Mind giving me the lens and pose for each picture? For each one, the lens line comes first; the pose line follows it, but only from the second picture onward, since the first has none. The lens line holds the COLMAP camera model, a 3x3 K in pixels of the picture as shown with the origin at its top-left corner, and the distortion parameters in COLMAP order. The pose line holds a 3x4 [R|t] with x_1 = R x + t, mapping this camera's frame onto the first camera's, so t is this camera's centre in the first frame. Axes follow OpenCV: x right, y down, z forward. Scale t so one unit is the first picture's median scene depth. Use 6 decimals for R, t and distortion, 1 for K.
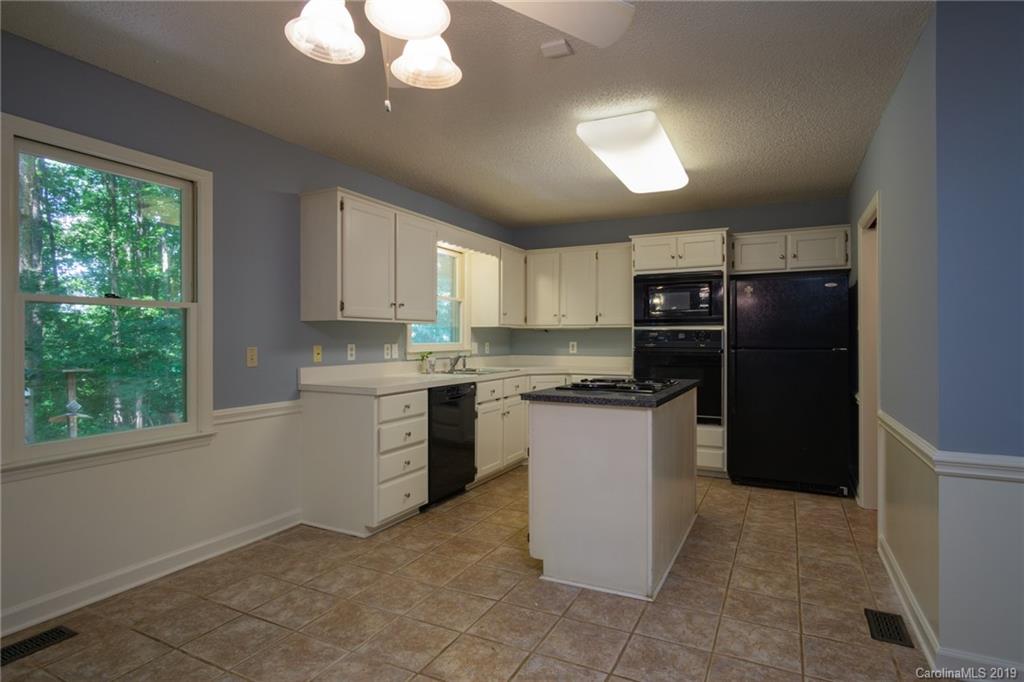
lens RADIAL K [[548.4, 0, 509.0], [0, 548.4, 334.7], [0, 0, 1]] dist [-0.018044, 0.004806]
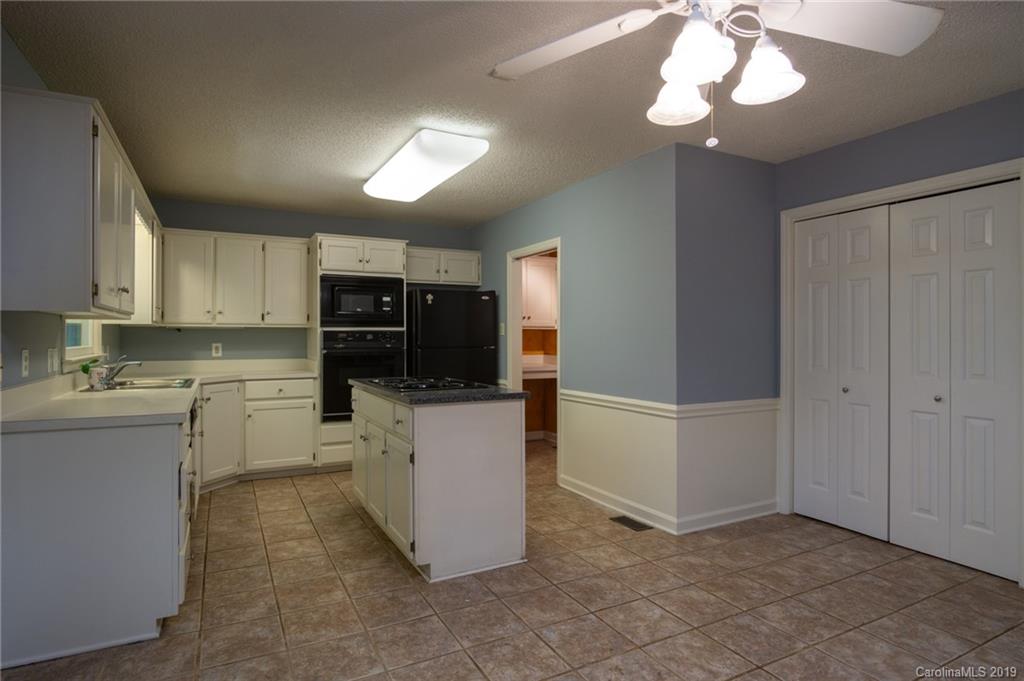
lens RADIAL K [[548.4, 0, 492.4], [0, 548.4, 335.8], [0, 0, 1]] dist [-0.018044, 0.004806]
pose [[0.585809, 0.002959, 0.810444, -0.580765], [-0.004735, 0.999989, -0.000228, -0.000664], [-0.810436, -0.003704, 0.585816, 0.283484]]
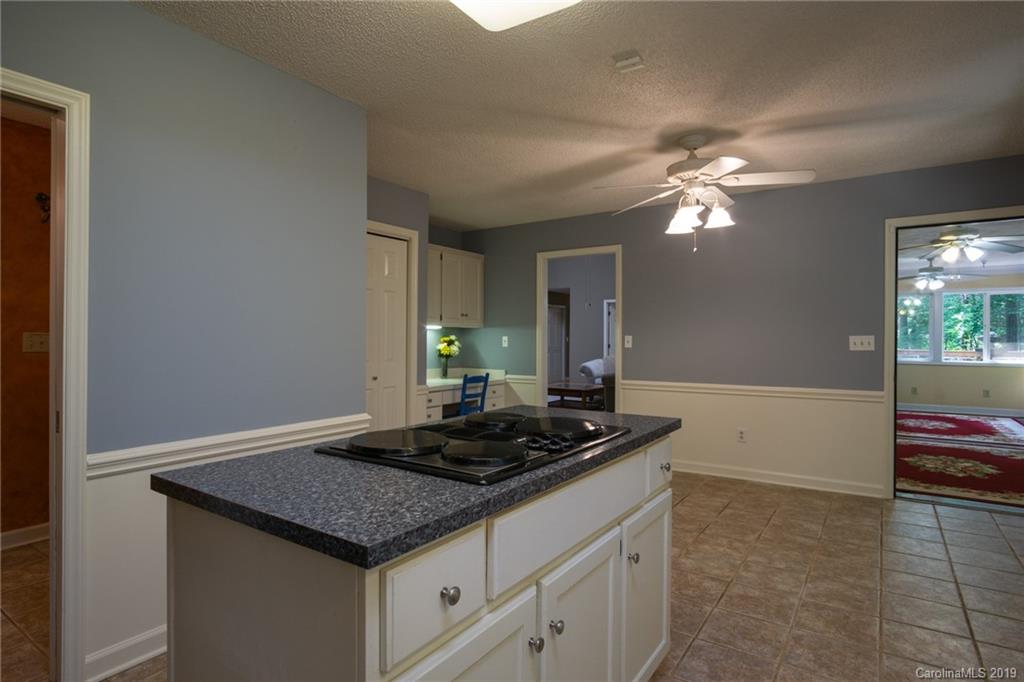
lens RADIAL K [[548.4, 0, 509.8], [0, 548.4, 338.1], [0, 0, 1]] dist [-0.018044, 0.004806]
pose [[-0.992587, -0.001627, 0.121524, 0.134923], [-0.000281, 0.999938, 0.011092, -0.004329], [-0.121534, 0.010976, -0.992527, 1.493405]]
